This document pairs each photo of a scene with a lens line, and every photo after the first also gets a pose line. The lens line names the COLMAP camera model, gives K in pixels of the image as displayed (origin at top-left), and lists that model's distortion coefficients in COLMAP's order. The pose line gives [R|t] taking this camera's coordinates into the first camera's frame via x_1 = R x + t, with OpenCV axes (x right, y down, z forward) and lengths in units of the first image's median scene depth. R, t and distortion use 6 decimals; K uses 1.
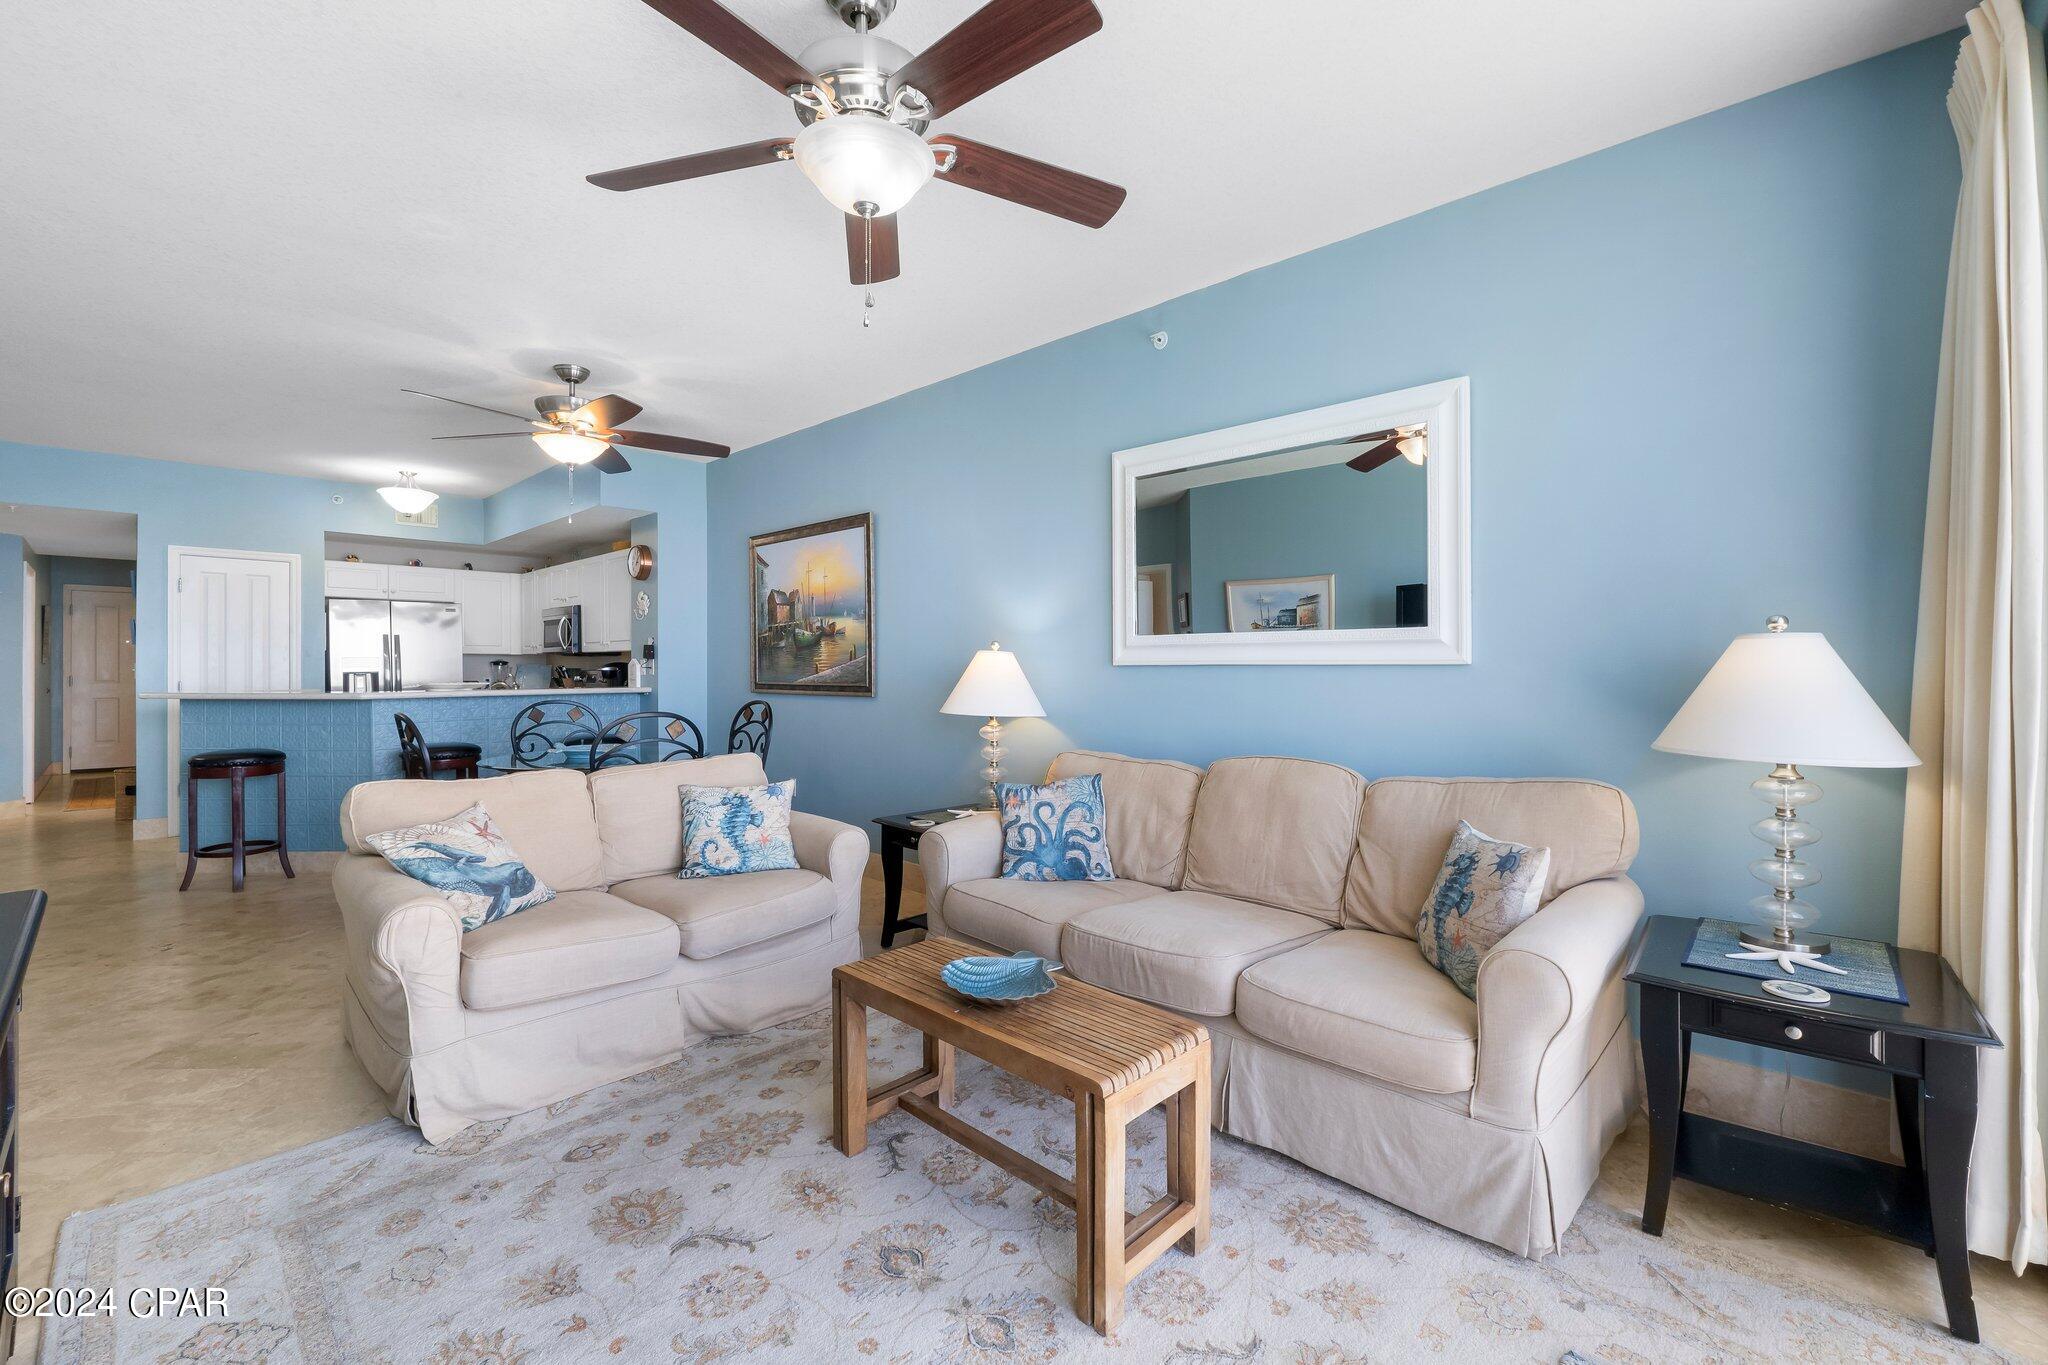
lens RADIAL K [[855.1, 0, 1022.3], [0, 855.1, 666.1], [0, 0, 1]] dist [-0.007661, 0.000372]
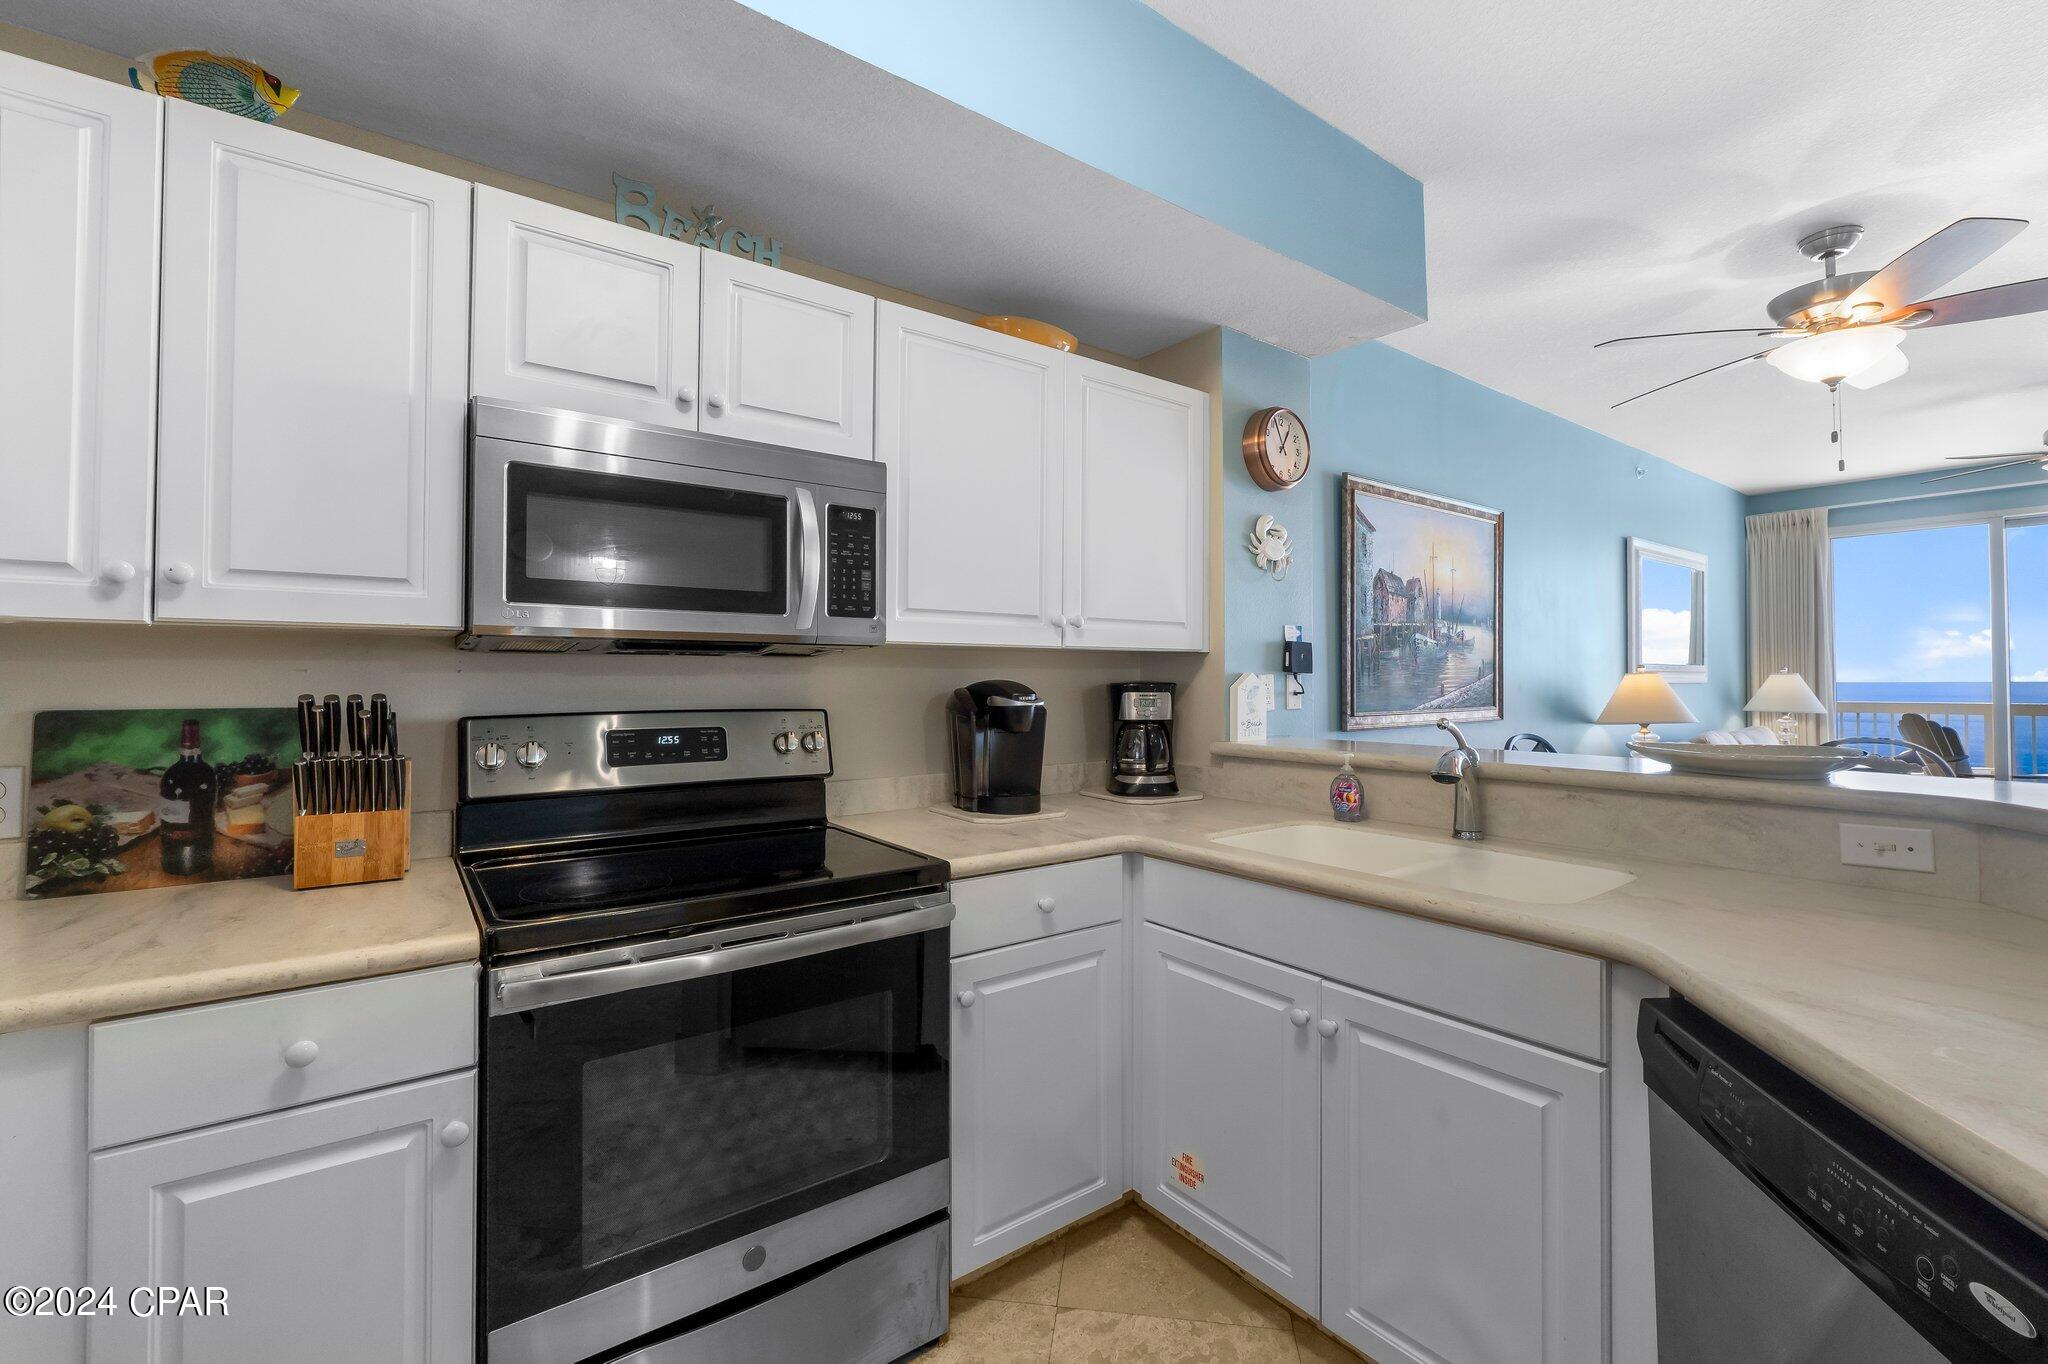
lens RADIAL K [[863.0, 0, 1035.6], [0, 863.0, 669.7], [0, 0, 1]] dist [-0.006183, -0.000260]
pose [[0.169238, 0.013014, 0.985489, -1.022050], [0.001566, 0.999908, -0.013473, -0.004725], [-0.985574, 0.003823, 0.169202, 1.193555]]
